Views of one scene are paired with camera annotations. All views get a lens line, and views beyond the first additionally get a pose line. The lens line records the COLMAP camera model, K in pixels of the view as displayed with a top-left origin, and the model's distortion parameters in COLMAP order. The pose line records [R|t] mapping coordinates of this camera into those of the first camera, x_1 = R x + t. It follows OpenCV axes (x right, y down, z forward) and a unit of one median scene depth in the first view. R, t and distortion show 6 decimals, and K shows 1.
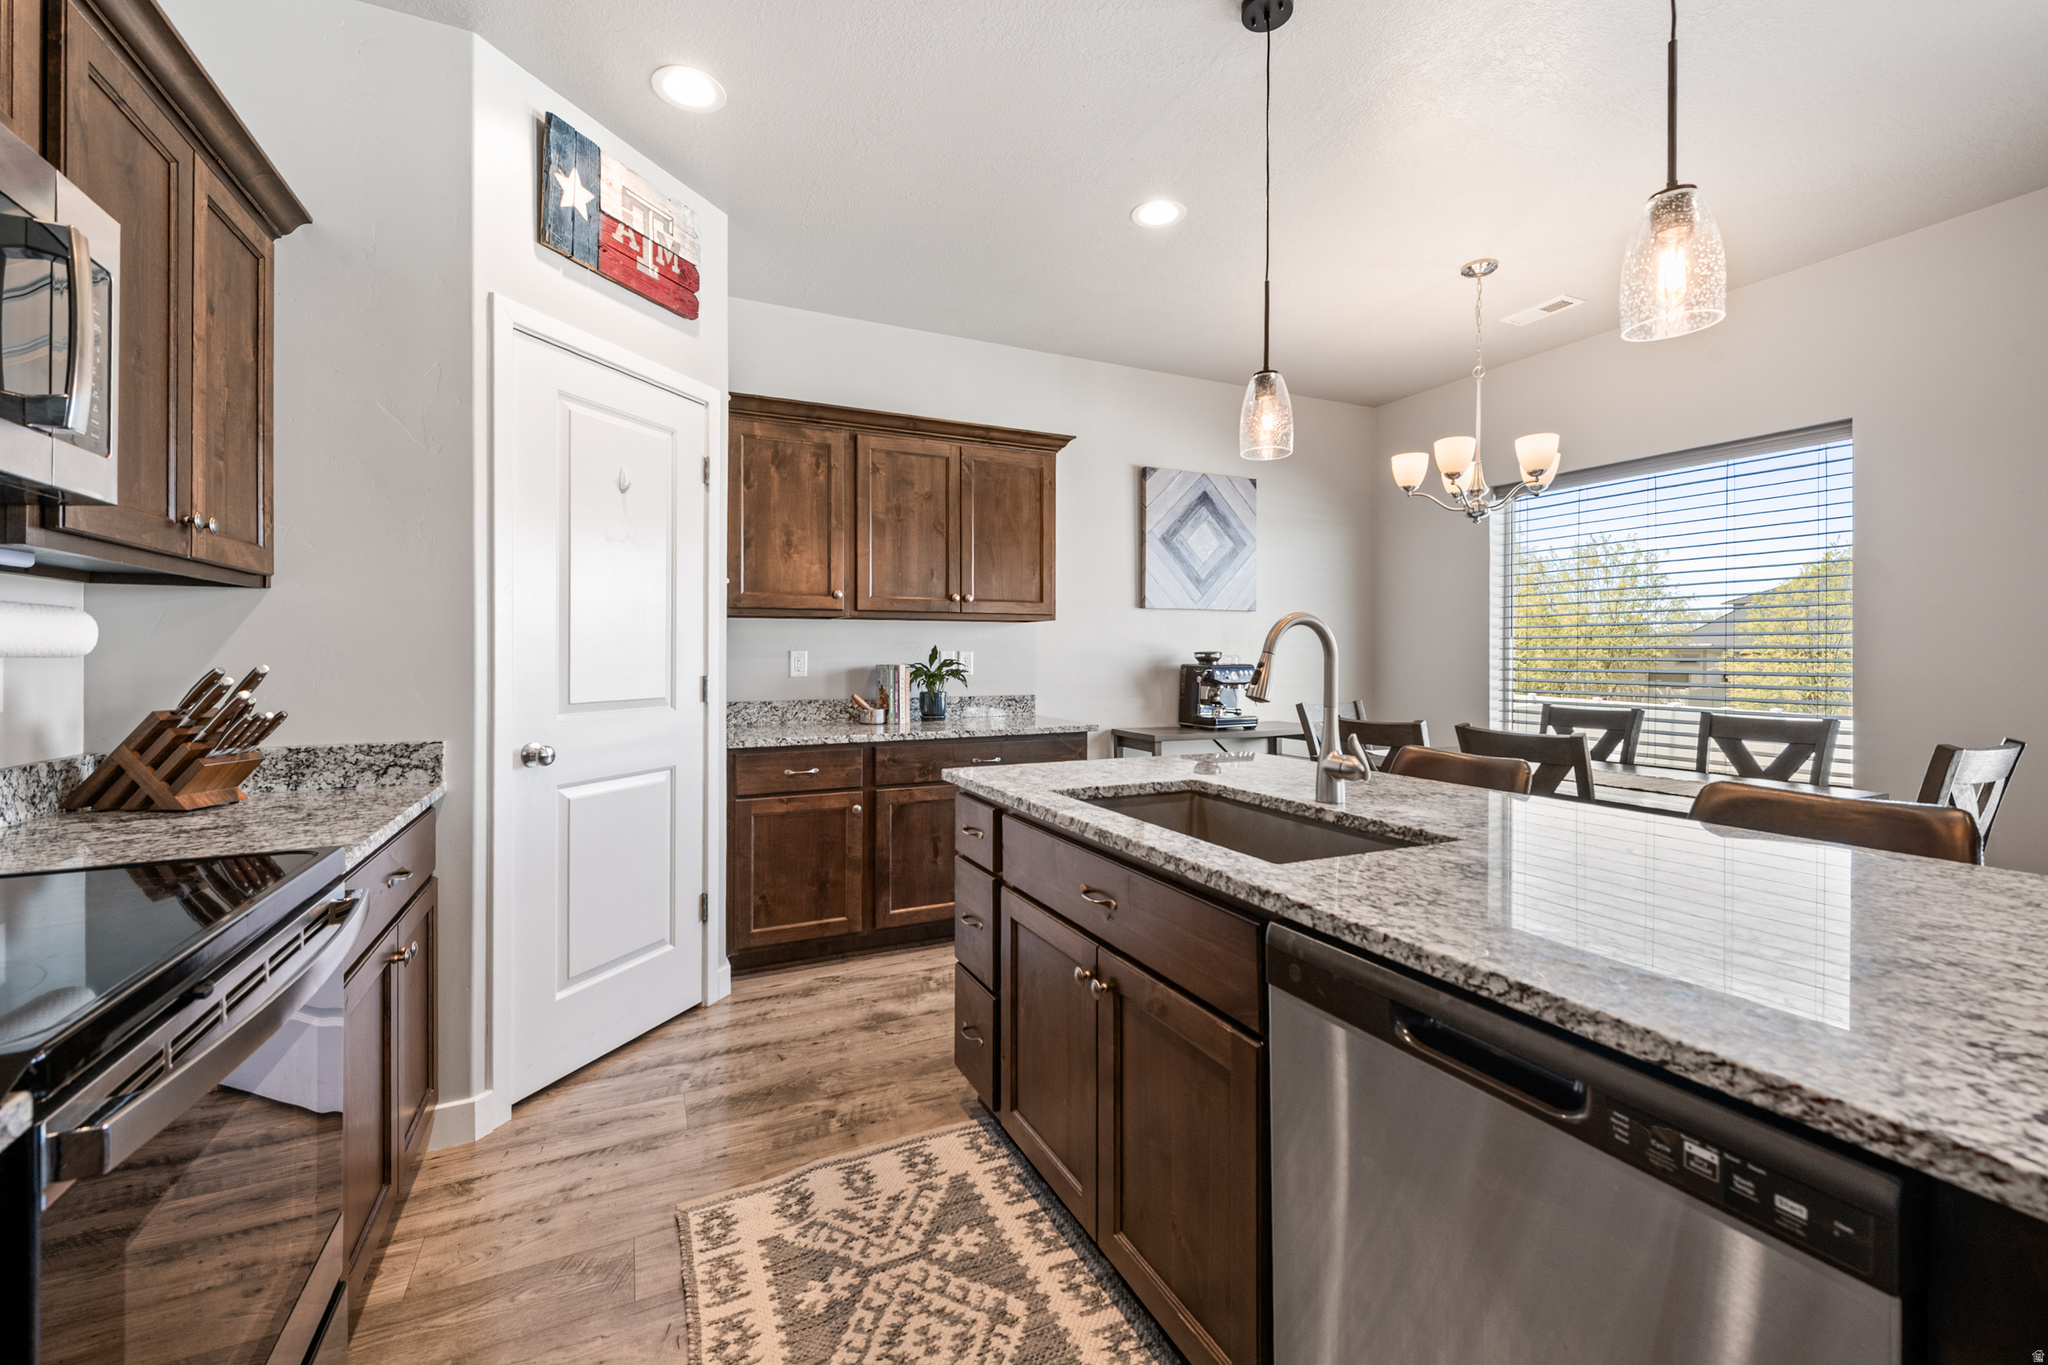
lens RADIAL K [[838.9, 0, 1017.2], [0, 838.9, 655.1], [0, 0, 1]] dist [0.005414, -0.000250]
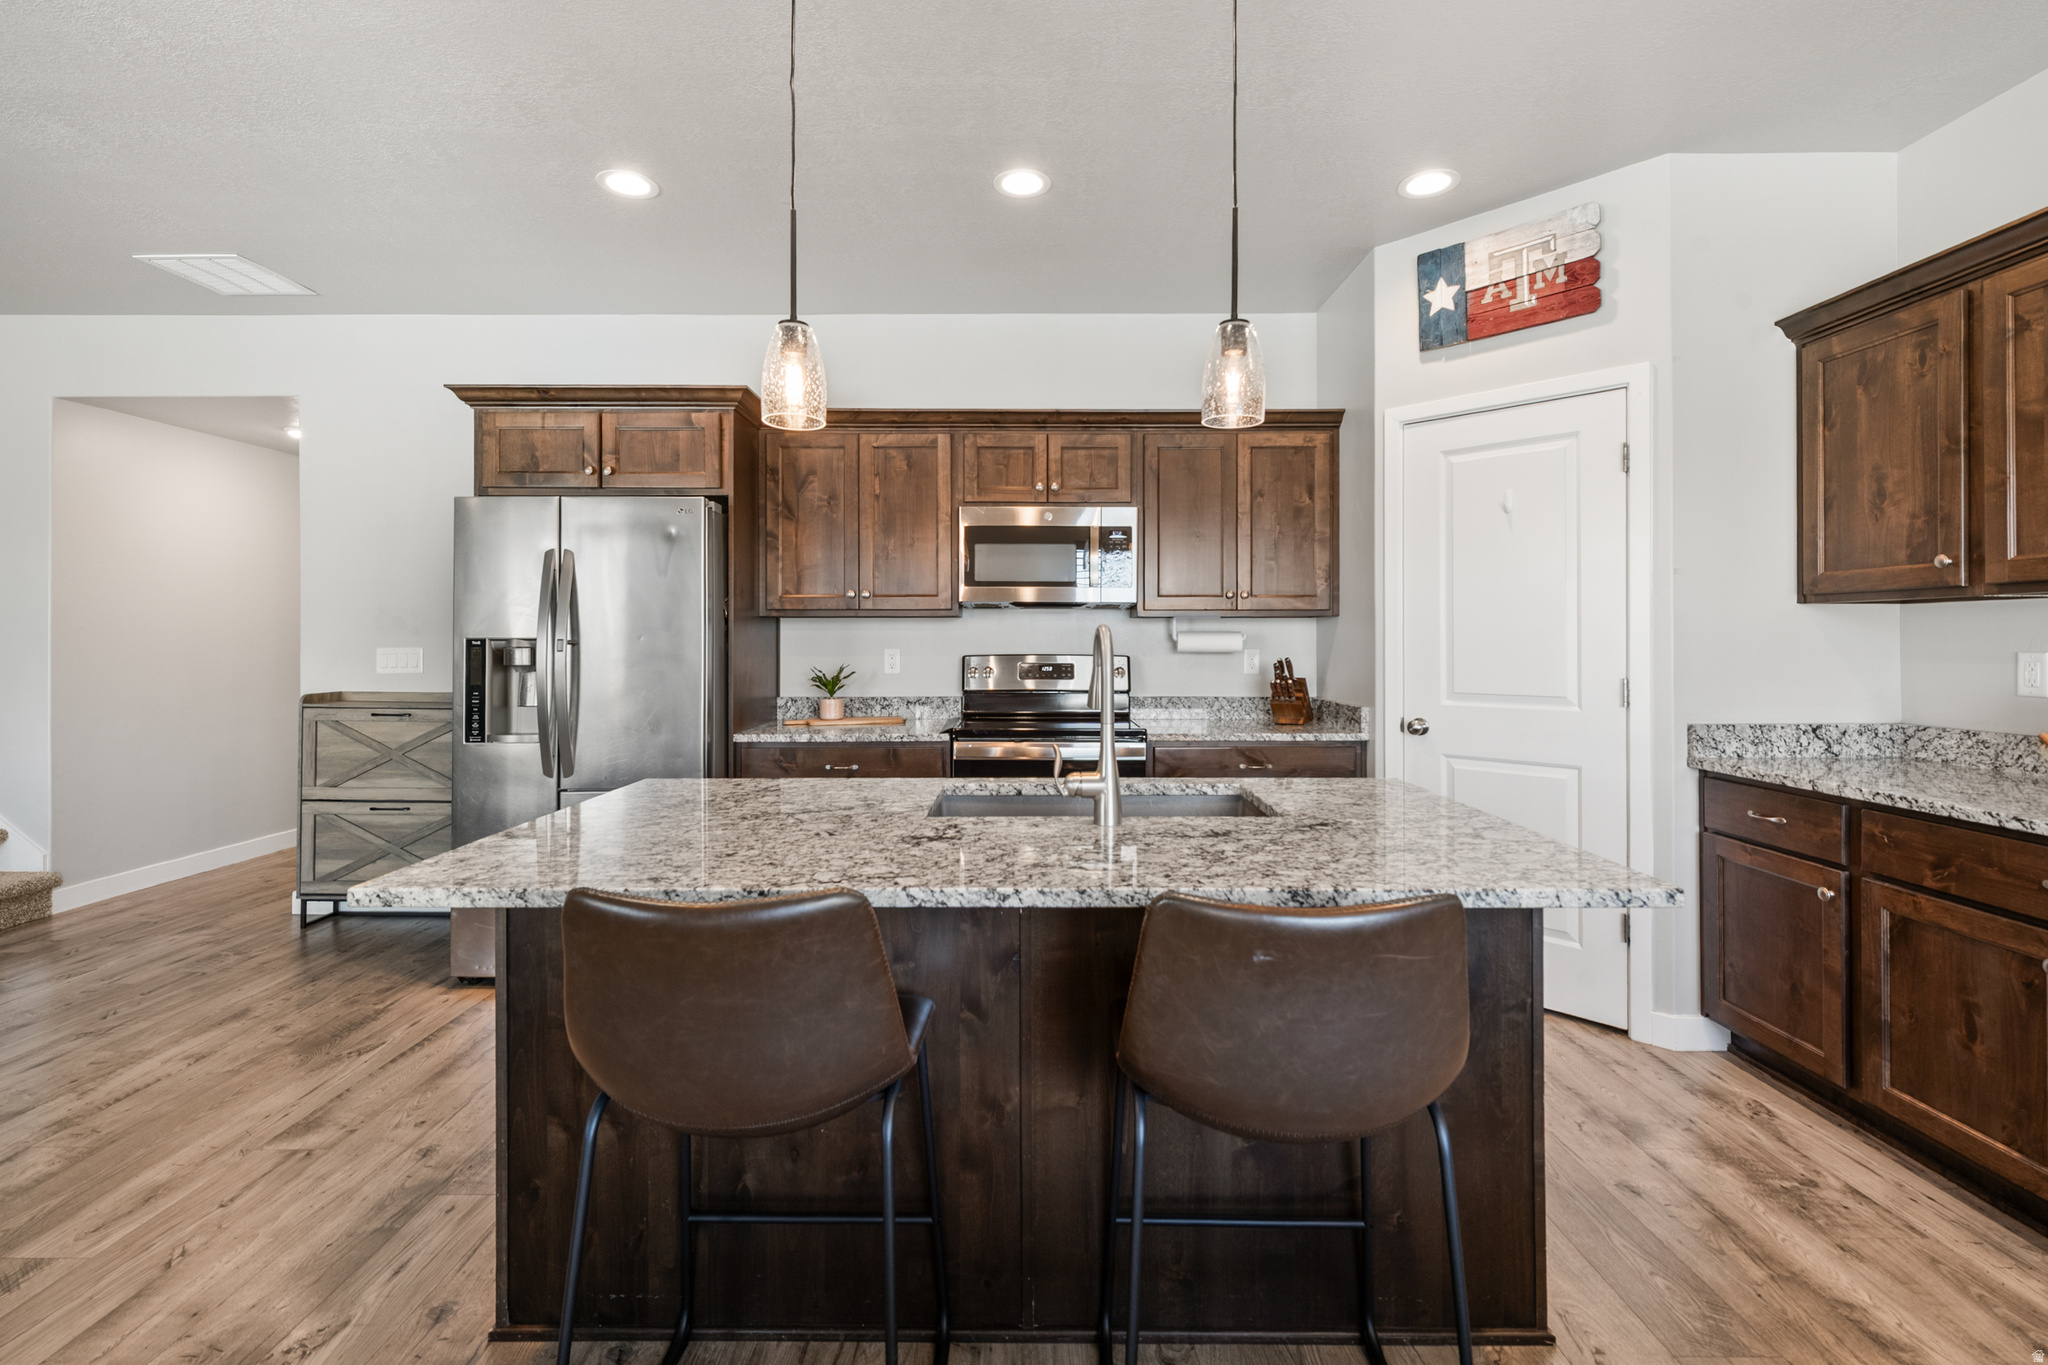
lens RADIAL K [[893.0, 0, 1025.5], [0, 893.0, 629.3], [0, 0, 1]] dist [0.000043, -0.000493]
pose [[-0.428013, -0.009092, -0.903727, 0.993295], [0.000843, 0.999945, -0.010459, -0.025136], [0.903772, -0.005239, -0.427981, 1.016364]]
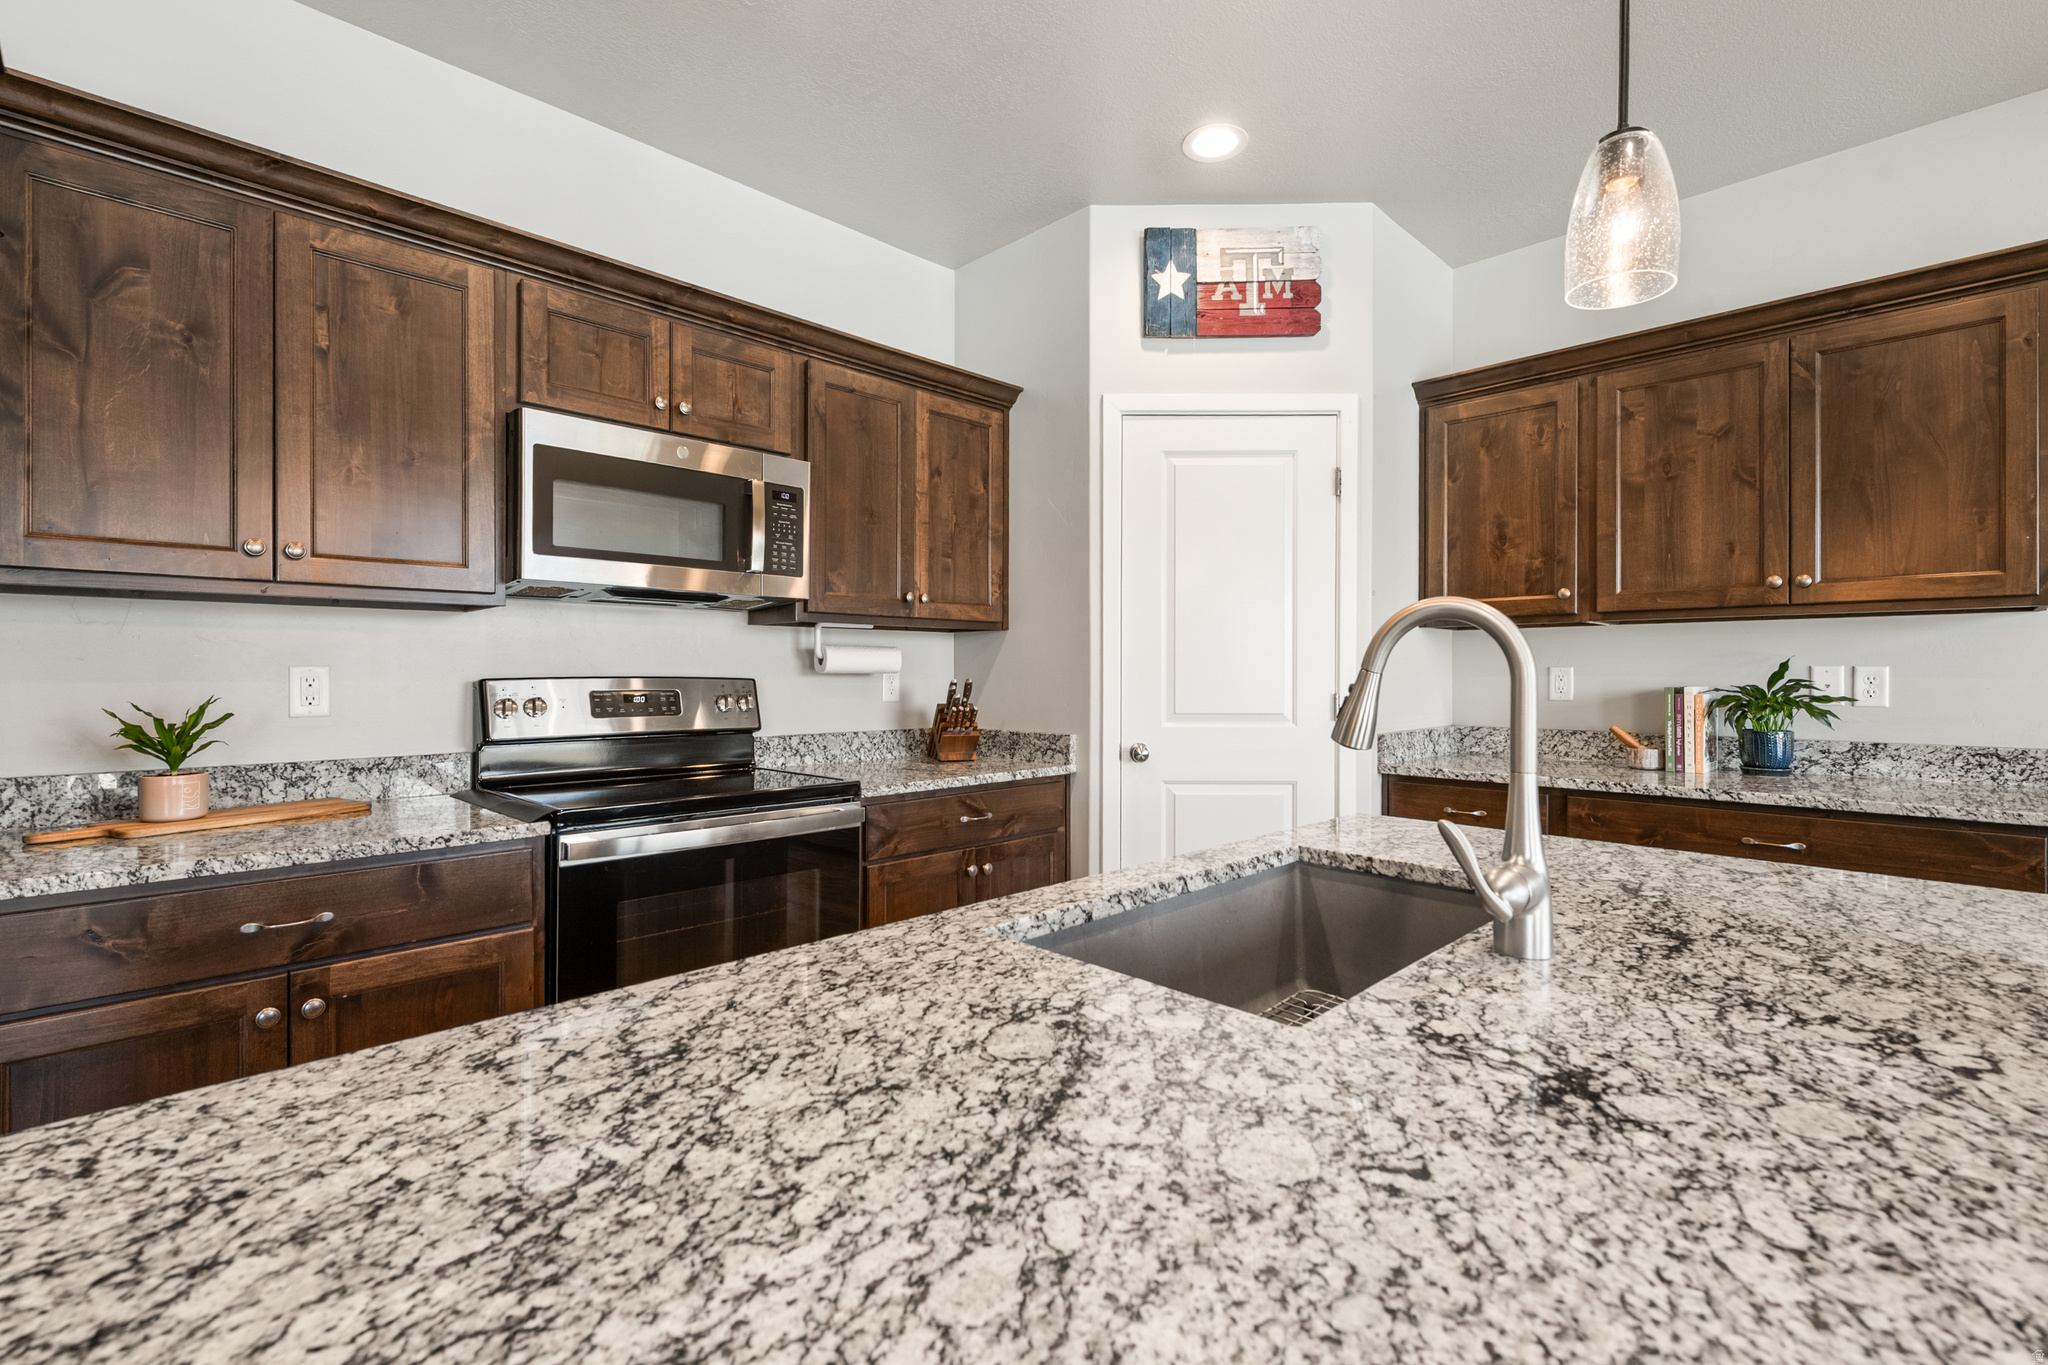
lens RADIAL K [[896.6, 0, 1027.8], [0, 896.6, 668.6], [0, 0, 1]] dist [0.002459, 0.000246]
pose [[0.334216, -0.004309, -0.942487, 0.598548], [-0.000588, 0.999988, -0.004780, 0.000803], [0.942496, 0.002152, 0.334210, 0.393811]]
